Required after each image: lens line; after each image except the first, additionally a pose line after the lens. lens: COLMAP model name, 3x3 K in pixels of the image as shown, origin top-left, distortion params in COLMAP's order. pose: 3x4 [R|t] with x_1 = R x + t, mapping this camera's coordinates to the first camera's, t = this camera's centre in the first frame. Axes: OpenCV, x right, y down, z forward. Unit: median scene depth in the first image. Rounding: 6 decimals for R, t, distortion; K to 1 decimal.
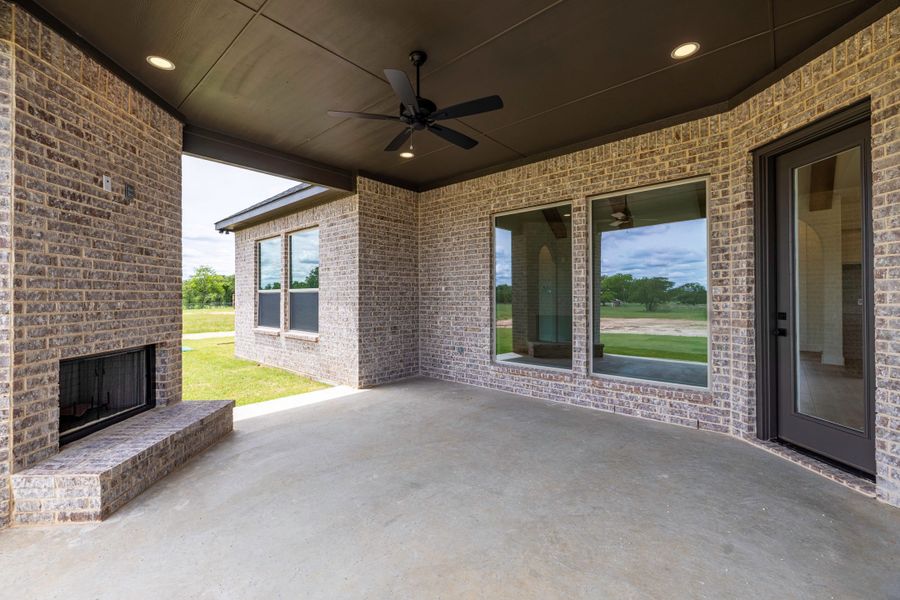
lens RADIAL K [[385.0, 0, 434.6], [0, 385.0, 291.4], [0, 0, 1]] dist [0.002766, 0.000700]
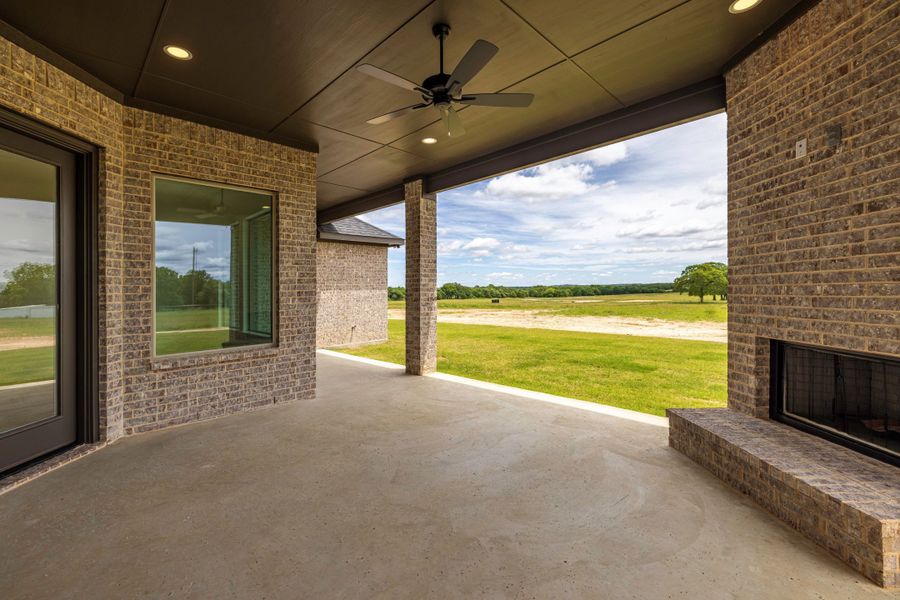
lens RADIAL K [[385.0, 0, 441.6], [0, 385.0, 295.7], [0, 0, 1]] dist [0.002766, 0.000700]
pose [[-0.999269, 0.022647, 0.030795, -0.068813], [0.022489, 0.999732, -0.005459, 0.038151], [-0.030910, -0.004762, -0.999511, 1.992846]]
